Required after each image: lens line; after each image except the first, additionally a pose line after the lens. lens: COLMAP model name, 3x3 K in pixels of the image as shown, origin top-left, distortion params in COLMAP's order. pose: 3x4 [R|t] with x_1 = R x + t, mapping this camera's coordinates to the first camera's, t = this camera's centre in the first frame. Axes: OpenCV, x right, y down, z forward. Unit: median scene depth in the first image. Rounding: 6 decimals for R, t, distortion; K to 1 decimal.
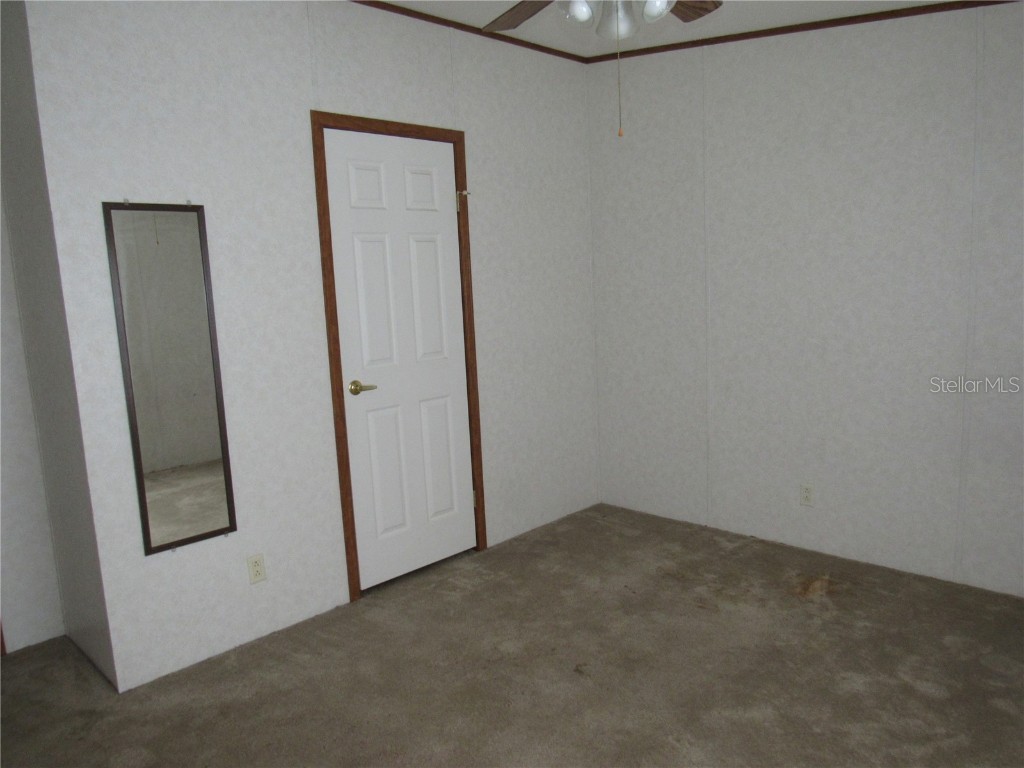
lens RADIAL K [[730.9, 0, 503.8], [0, 730.9, 380.5], [0, 0, 1]] dist [-0.030066, 0.010784]
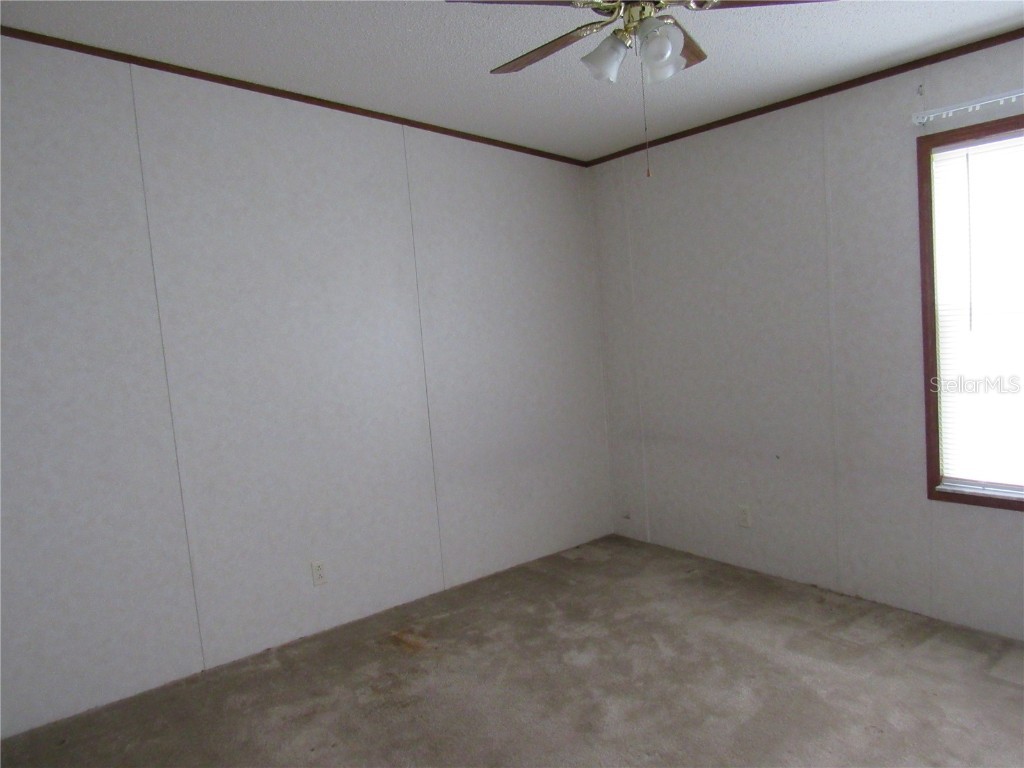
lens RADIAL K [[730.9, 0, 516.0], [0, 730.9, 377.4], [0, 0, 1]] dist [-0.030066, 0.010784]
pose [[0.148321, -0.049114, 0.987719, -0.469783], [0.213720, 0.976756, 0.016476, -0.051769], [-0.965570, 0.208651, 0.155370, 0.549256]]
